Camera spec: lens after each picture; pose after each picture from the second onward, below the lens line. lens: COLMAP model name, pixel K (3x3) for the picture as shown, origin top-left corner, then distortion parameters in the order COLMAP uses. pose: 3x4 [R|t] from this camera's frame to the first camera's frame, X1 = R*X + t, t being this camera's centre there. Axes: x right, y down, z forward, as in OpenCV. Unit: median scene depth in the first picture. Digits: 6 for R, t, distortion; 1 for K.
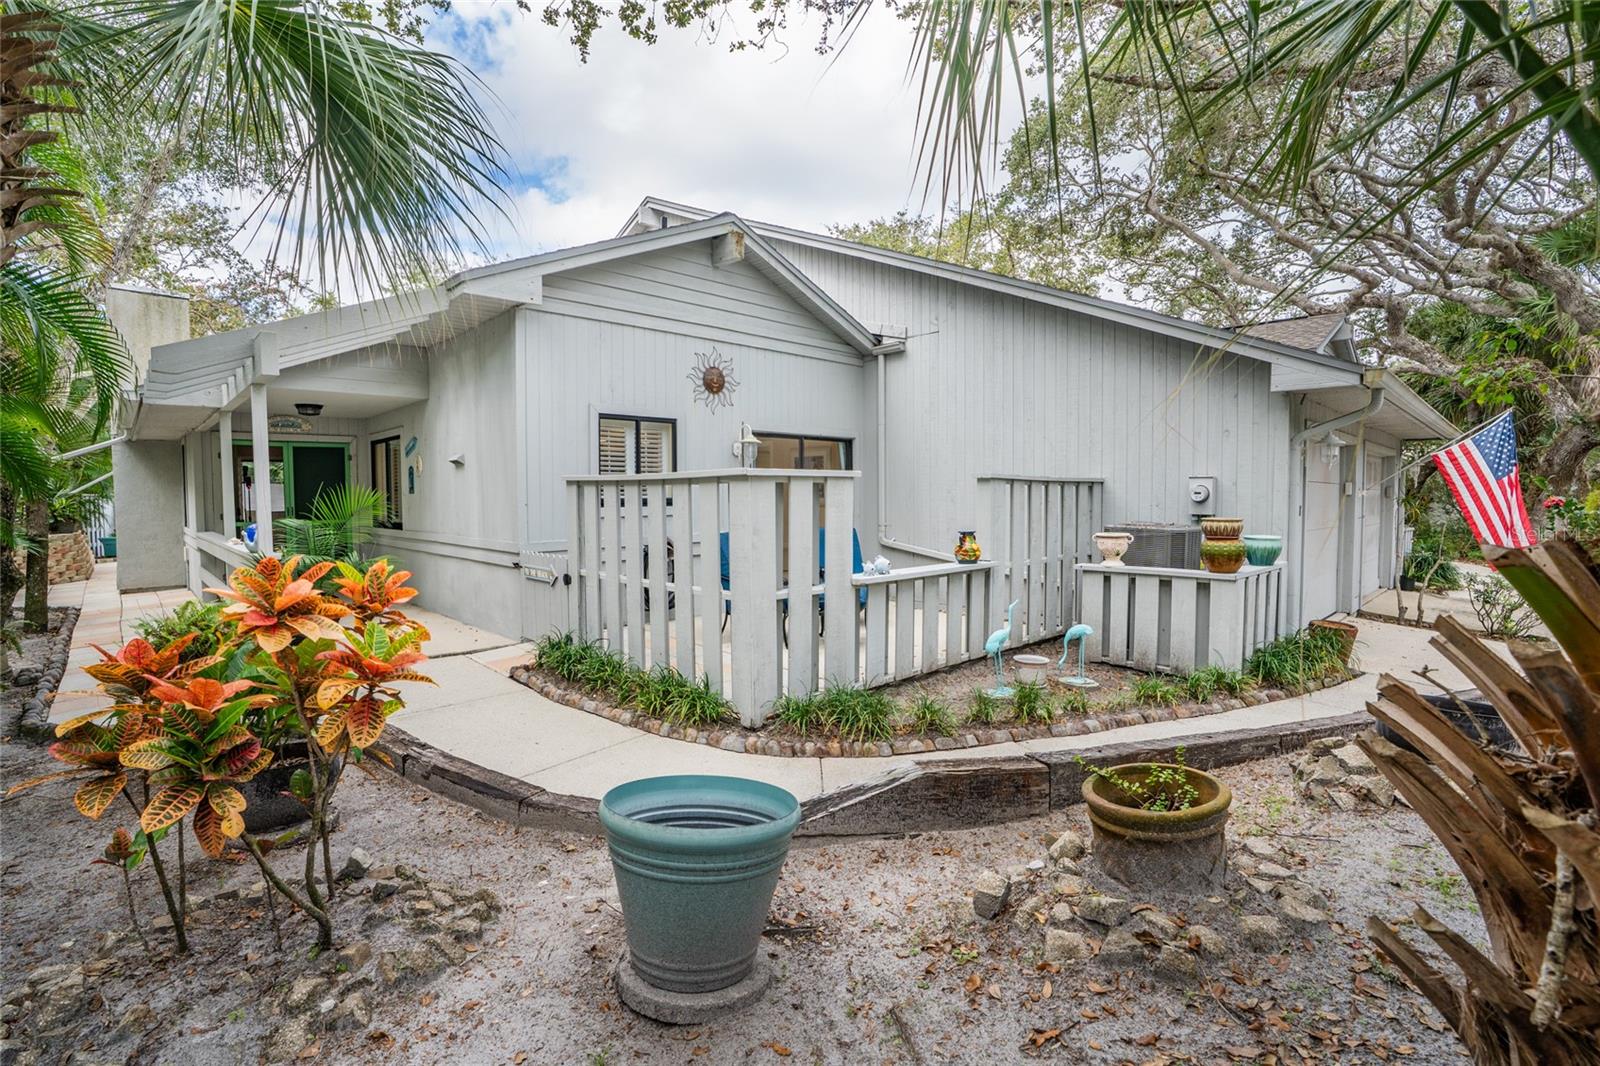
lens RADIAL K [[728.1, 0, 800.0], [0, 728.1, 533.0], [0, 0, 1]] dist [-0.022563, 0.000202]
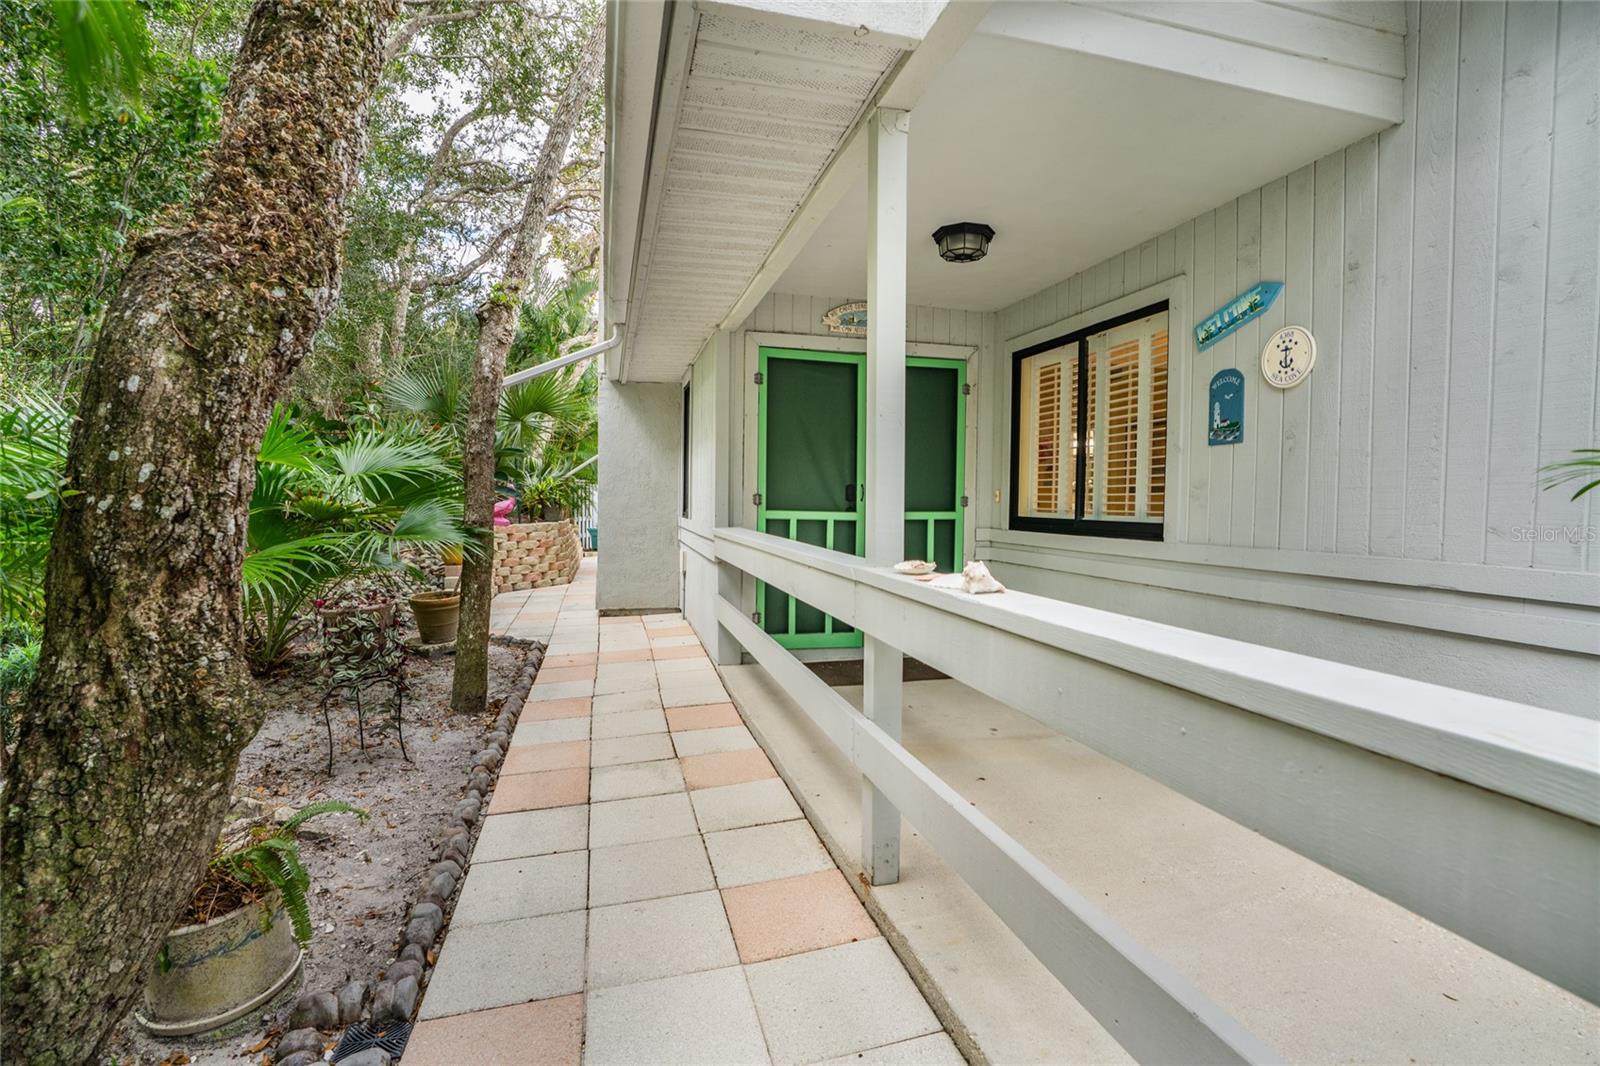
lens RADIAL K [[728.1, 0, 800.0], [0, 728.1, 533.0], [0, 0, 1]] dist [-0.022563, 0.000202]
pose [[0.874651, 0.040016, -0.483099, -0.464765], [-0.045941, 0.998944, -0.000433, -0.000042], [0.482572, 0.022572, 0.875565, 0.495105]]
